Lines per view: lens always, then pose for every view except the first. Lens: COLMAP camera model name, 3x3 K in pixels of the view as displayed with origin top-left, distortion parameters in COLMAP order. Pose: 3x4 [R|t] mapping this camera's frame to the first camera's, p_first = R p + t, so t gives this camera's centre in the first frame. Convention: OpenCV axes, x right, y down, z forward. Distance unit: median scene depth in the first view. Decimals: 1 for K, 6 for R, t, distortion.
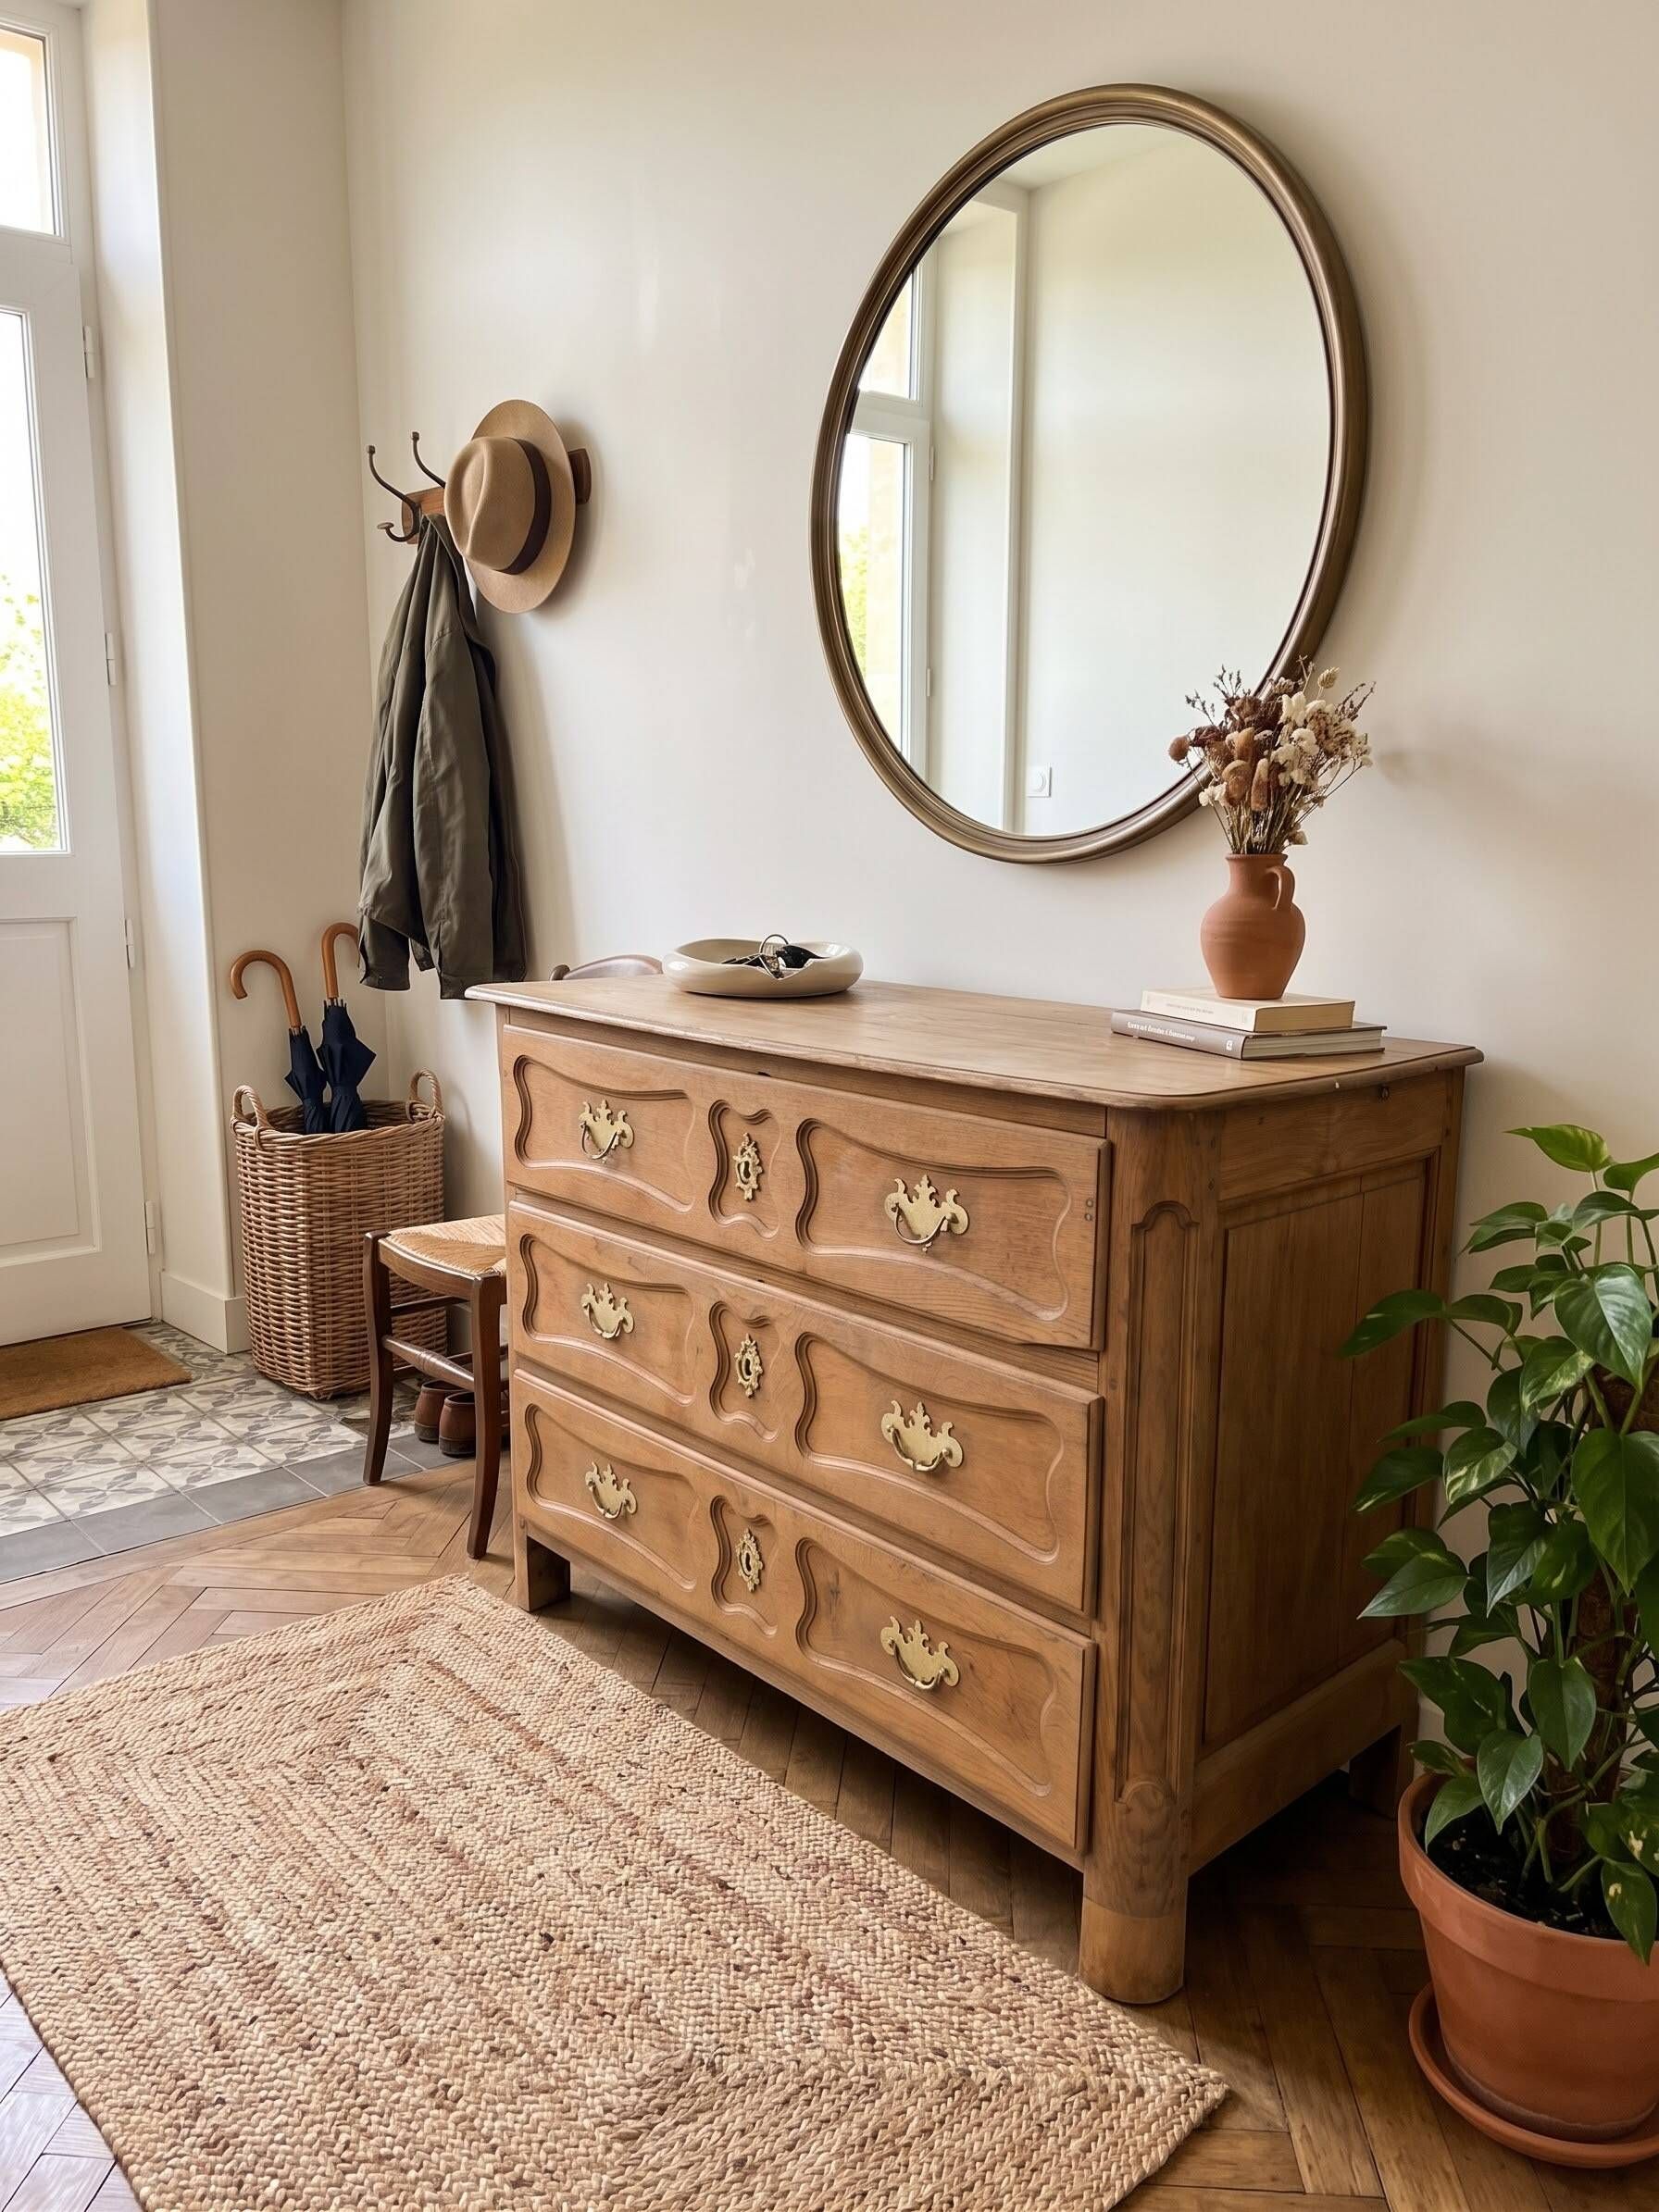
lens RADIAL K [[1569.3, 0, 831.0], [0, 1569.3, 1111.1], [0, 0, 1]] dist [0.043848, -0.002028]
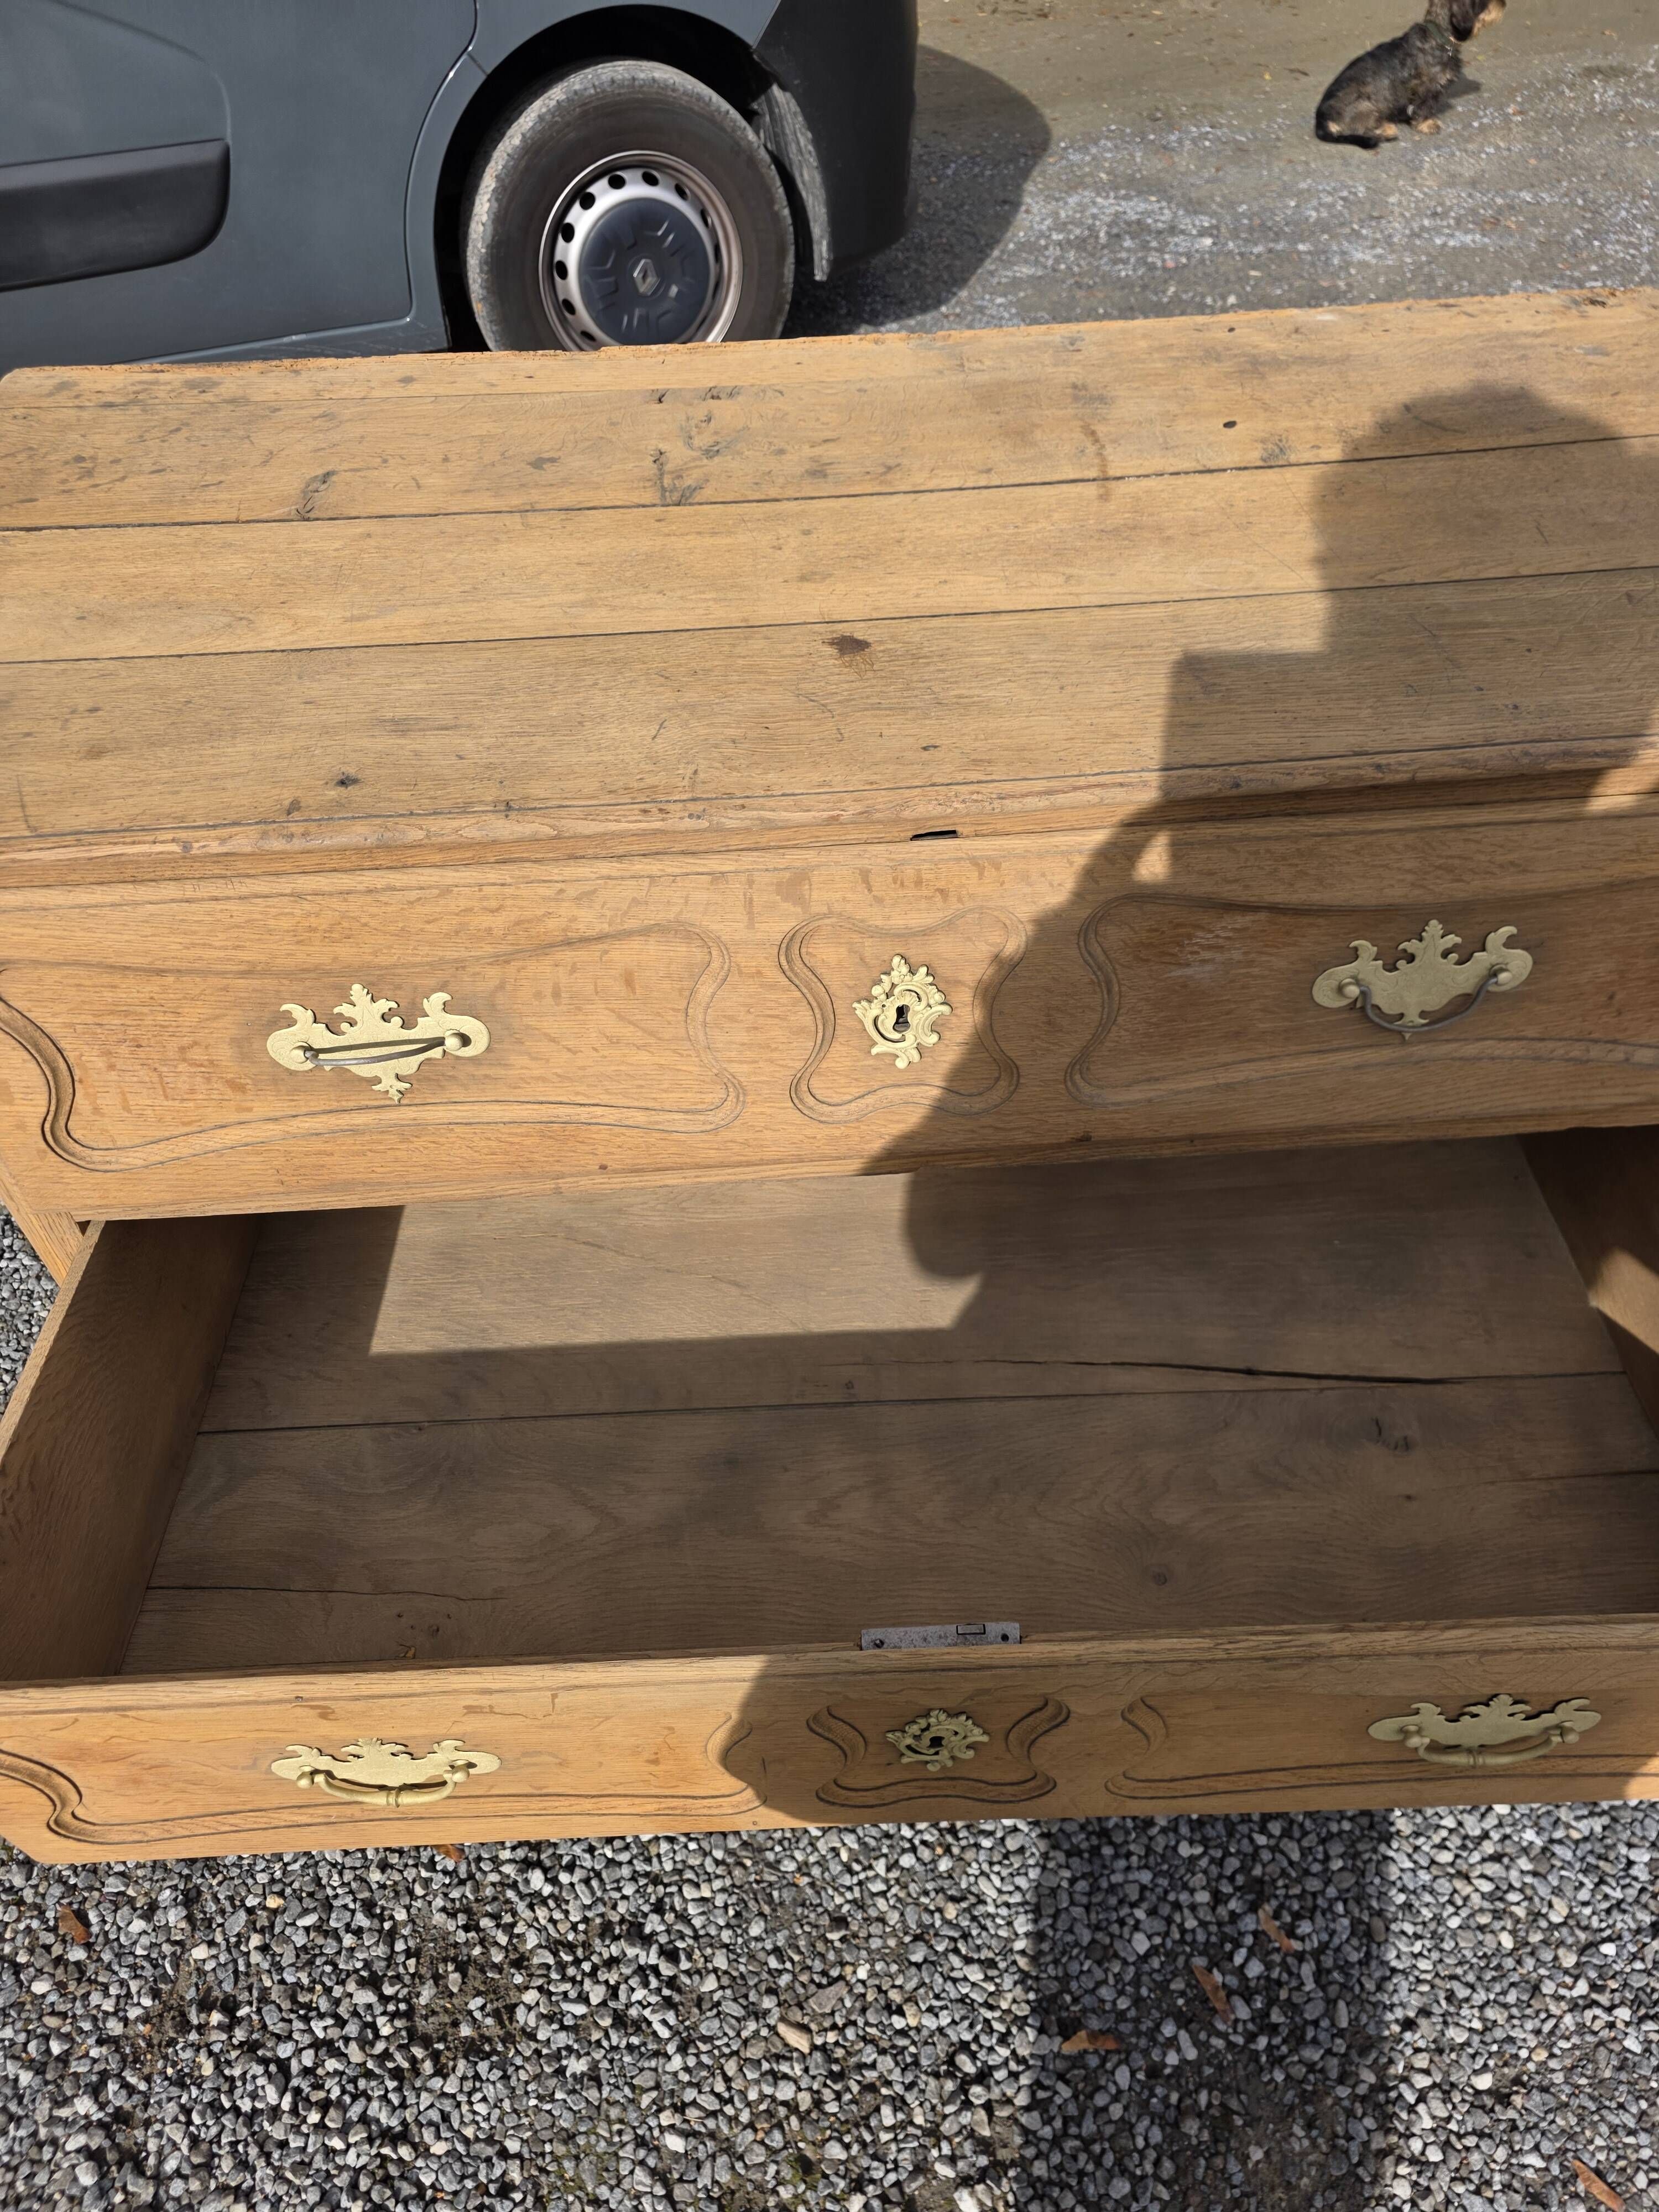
lens RADIAL K [[1495.9, 0, 851.8], [0, 1495.9, 1116.6], [0, 0, 1]] dist [0.026224, -0.019109]
pose [[0.631164, -0.570286, 0.525743, -0.337441], [0.168264, 0.762338, 0.624922, -0.236746], [-0.757178, -0.305964, 0.577120, 0.779336]]
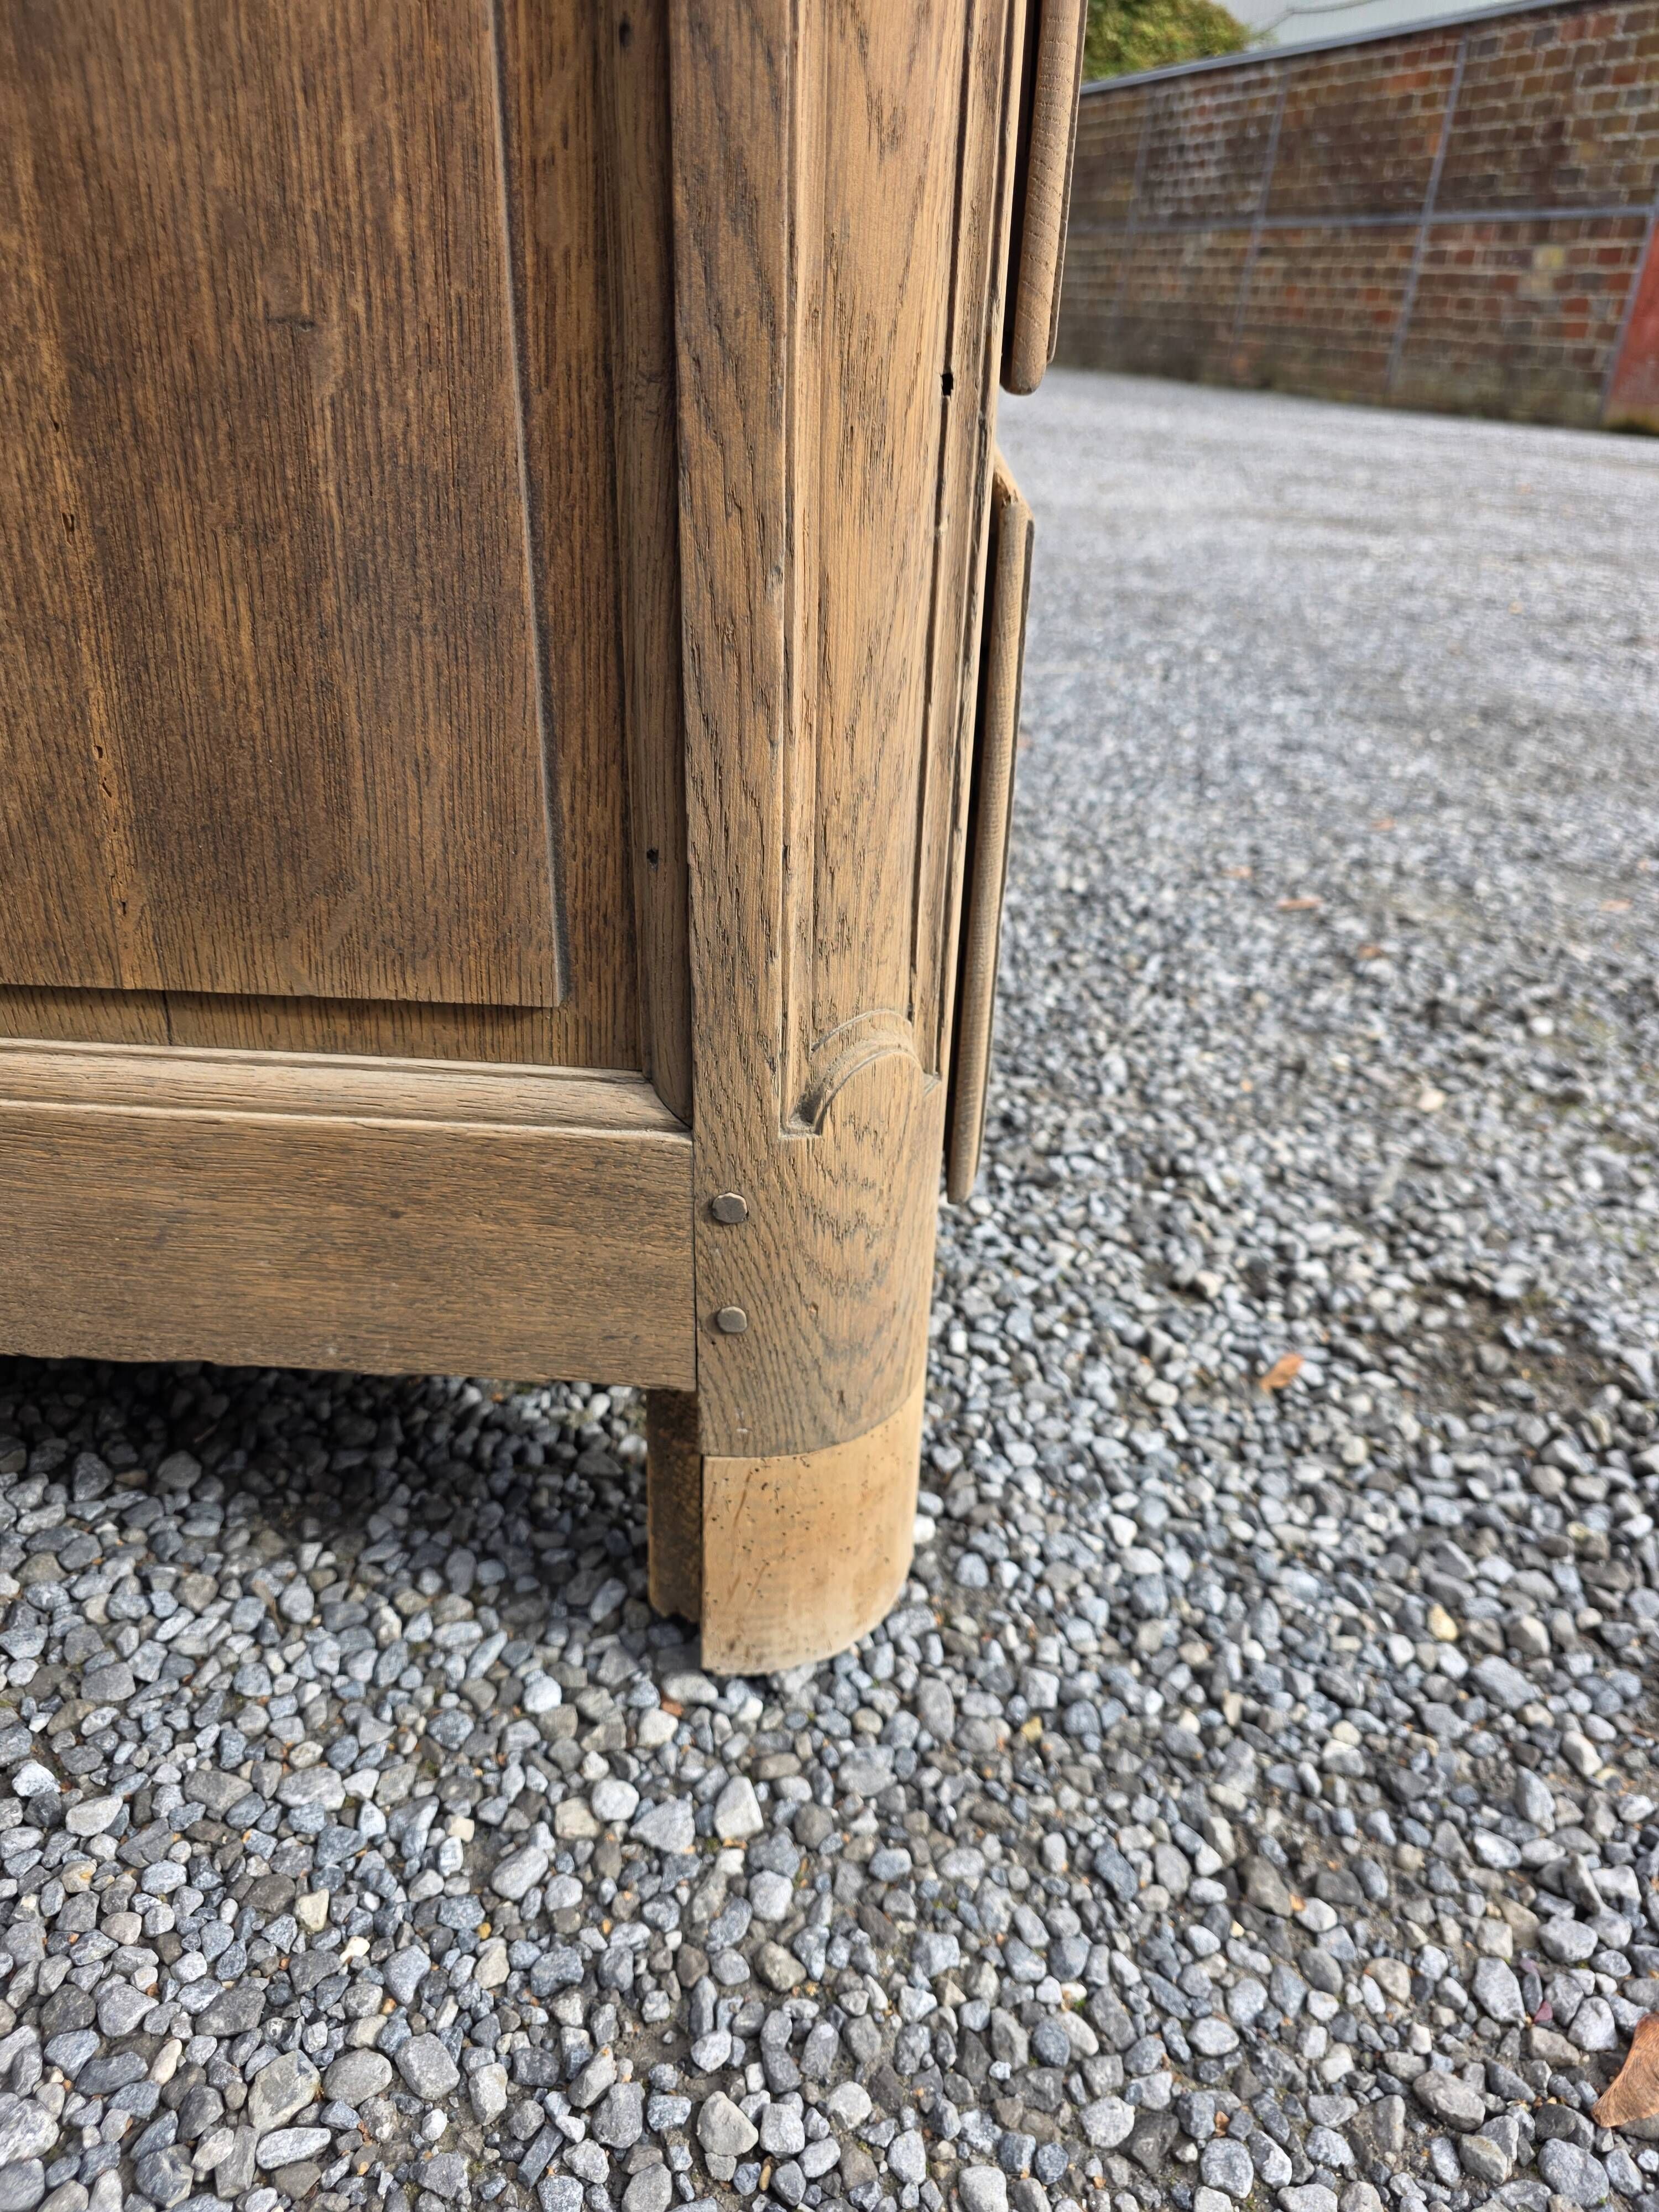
lens RADIAL K [[1504.9, 0, 824.3], [0, 1504.9, 1144.1], [0, 0, 1]] dist [0.032658, -0.041494]
pose [[-0.709365, -0.370913, 0.599353, -0.409214], [0.091131, 0.794937, 0.599809, 0.154160], [-0.698925, 0.480104, -0.530099, 1.495426]]
